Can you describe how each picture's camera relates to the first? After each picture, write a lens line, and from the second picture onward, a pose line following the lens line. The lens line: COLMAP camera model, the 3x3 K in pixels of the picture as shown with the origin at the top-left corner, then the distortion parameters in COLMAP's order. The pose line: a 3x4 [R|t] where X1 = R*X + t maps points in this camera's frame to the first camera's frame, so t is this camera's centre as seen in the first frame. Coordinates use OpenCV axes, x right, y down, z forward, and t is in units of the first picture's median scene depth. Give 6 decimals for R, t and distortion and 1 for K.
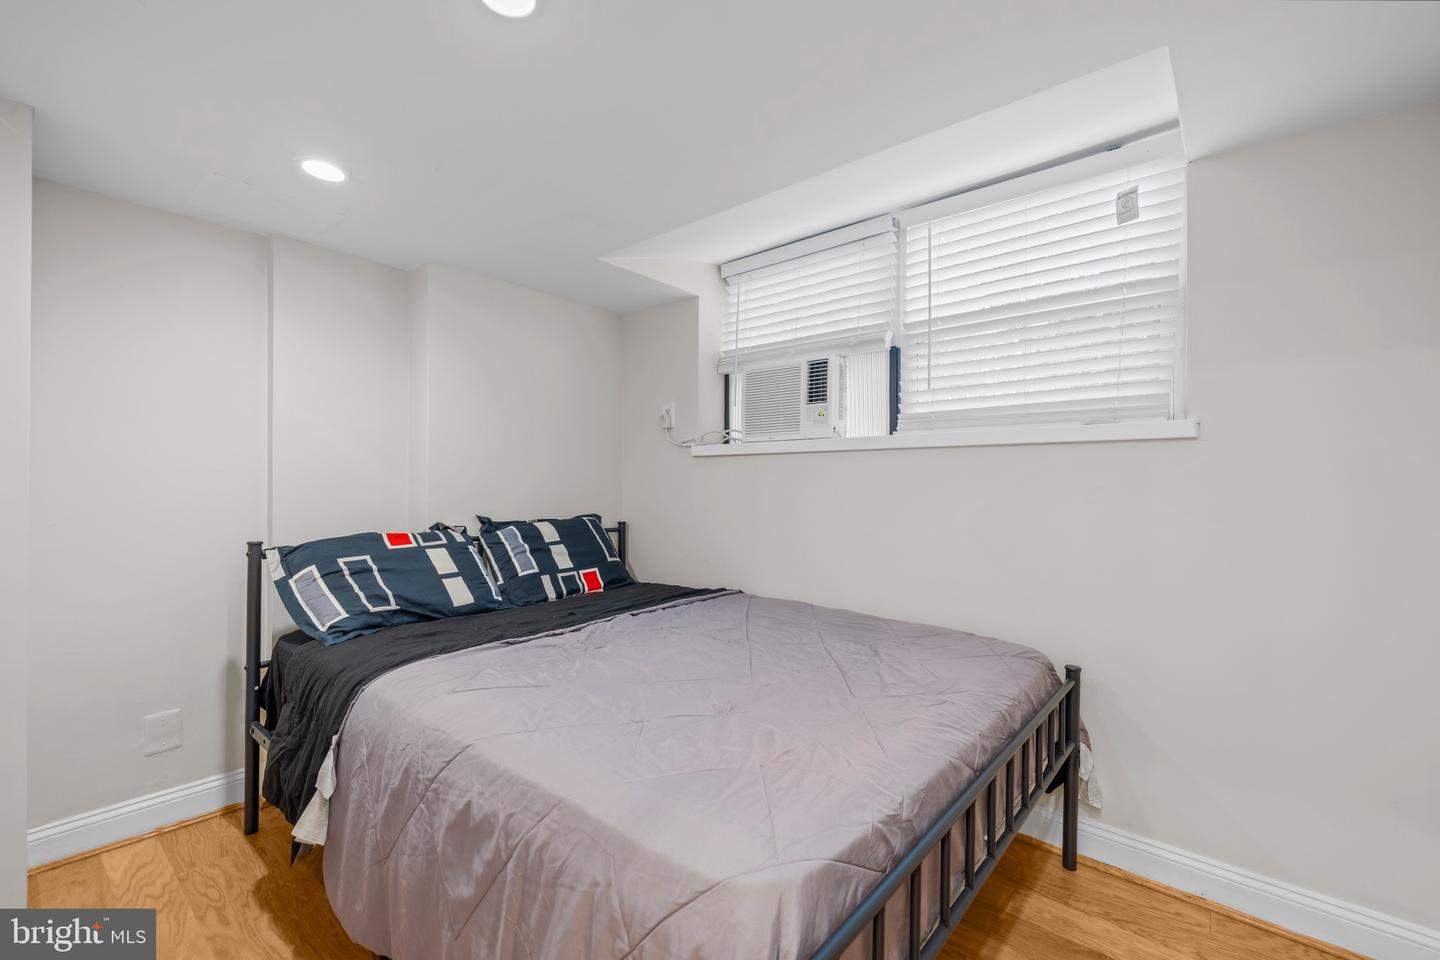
lens RADIAL K [[606.2, 0, 720.5], [0, 606.2, 482.9], [0, 0, 1]] dist [-0.000084, 0.000025]
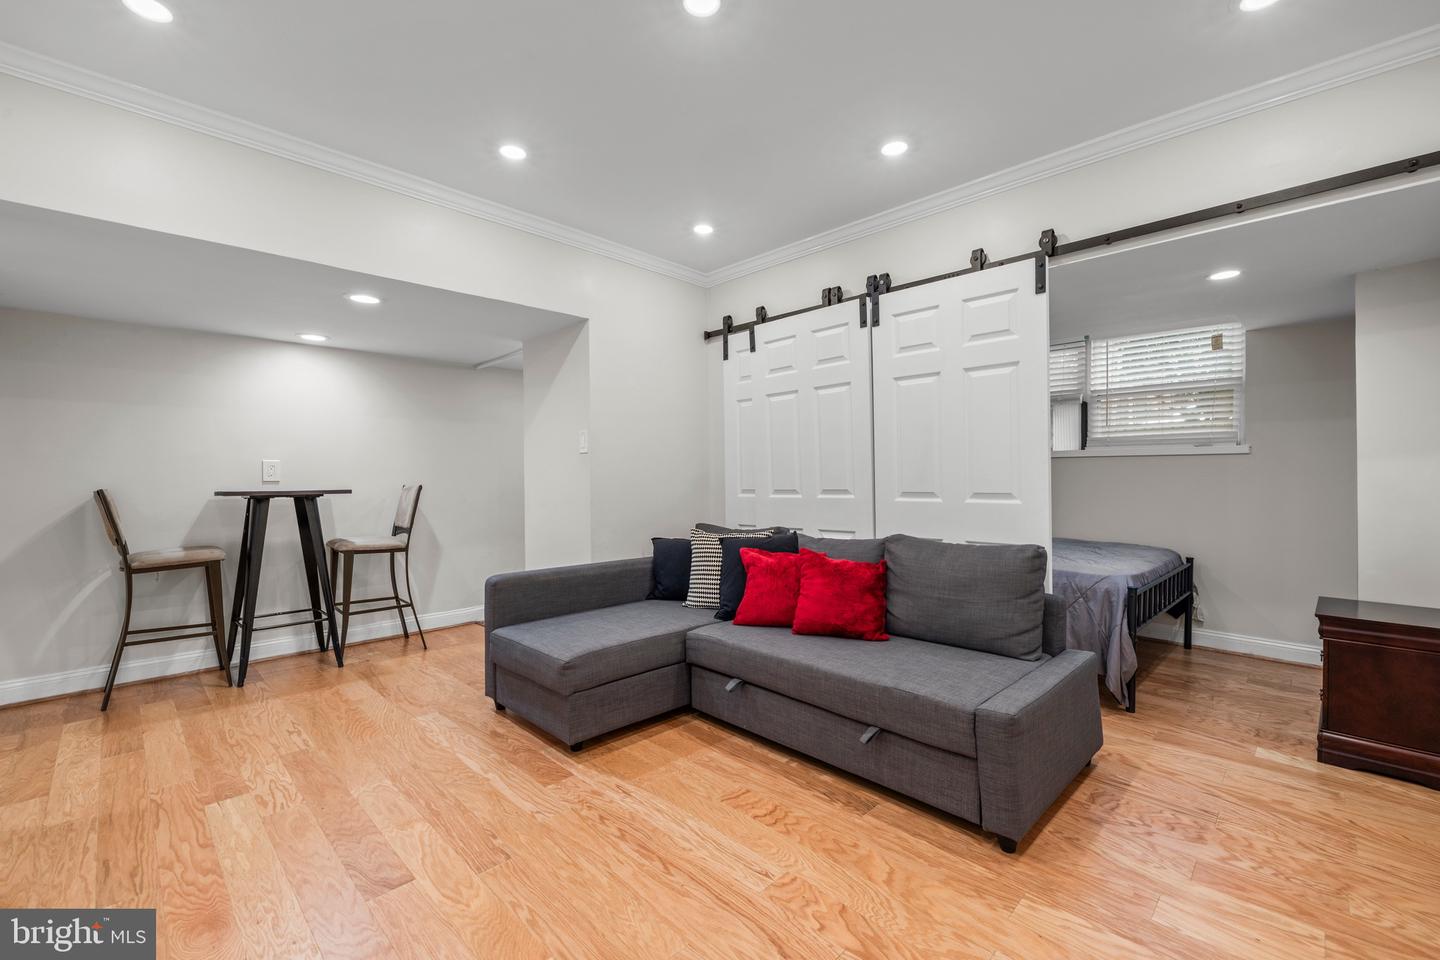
lens RADIAL K [[606.2, 0, 720.5], [0, 606.2, 482.9], [0, 0, 1]] dist [-0.000084, 0.000025]
pose [[0.996057, -0.004776, -0.088586, -0.883179], [0.005821, 0.999916, 0.011541, -0.002287], [0.088523, -0.012011, 0.996002, -1.285868]]
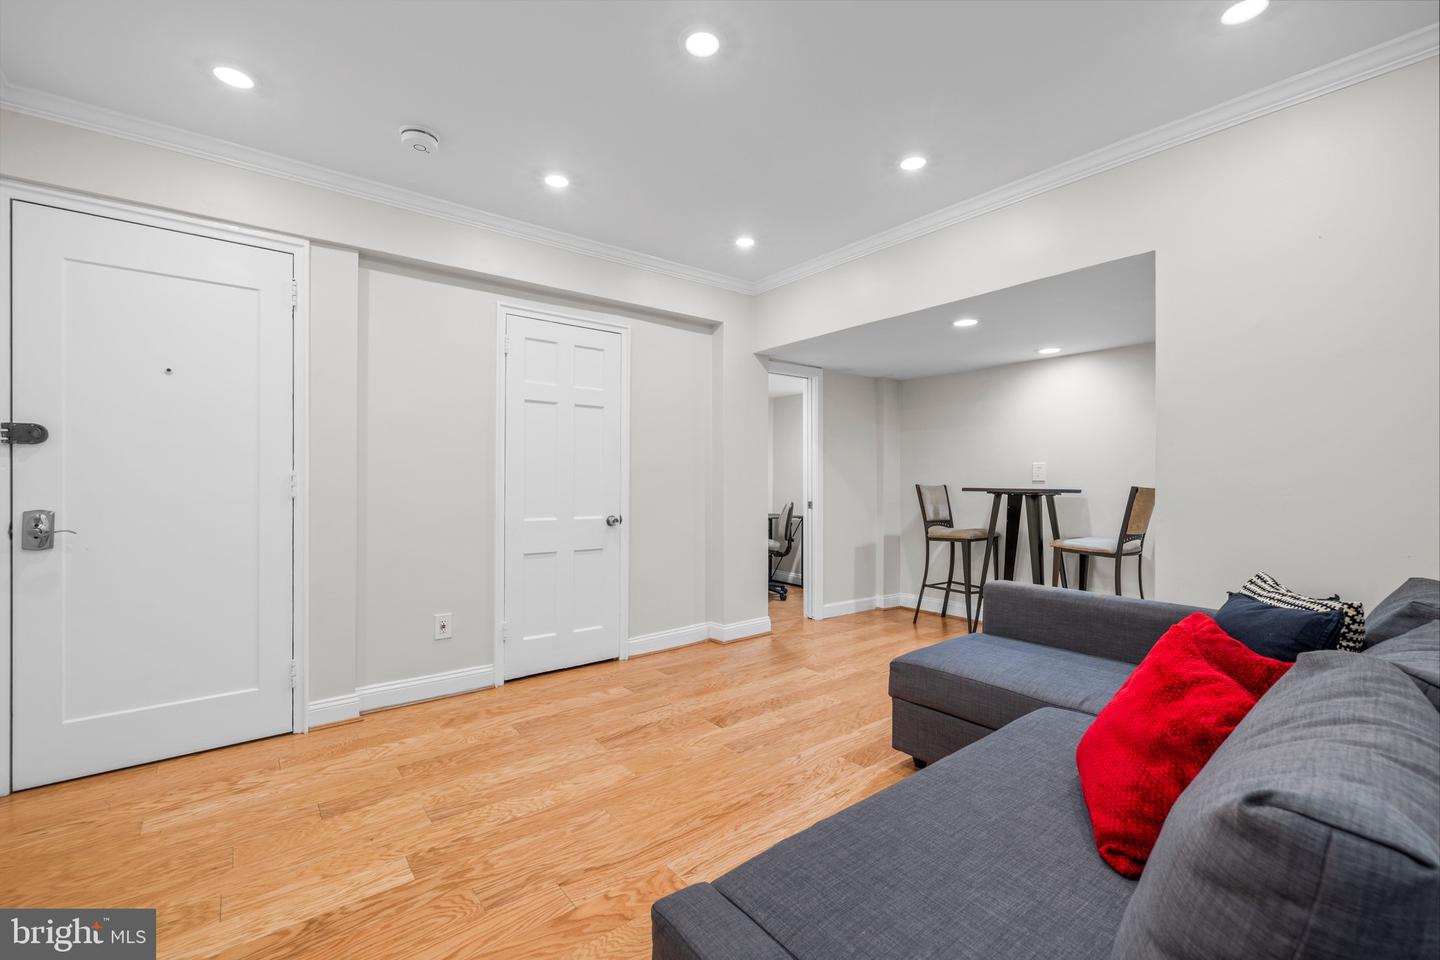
lens RADIAL K [[603.1, 0, 721.1], [0, 603.1, 482.2], [0, 0, 1]] dist [0.000147, 0.000078]
pose [[-0.204279, 0.001751, -0.978911, 2.738237], [-0.002703, 0.999994, 0.002352, 0.050897], [0.978909, 0.003127, -0.204273, 3.500840]]
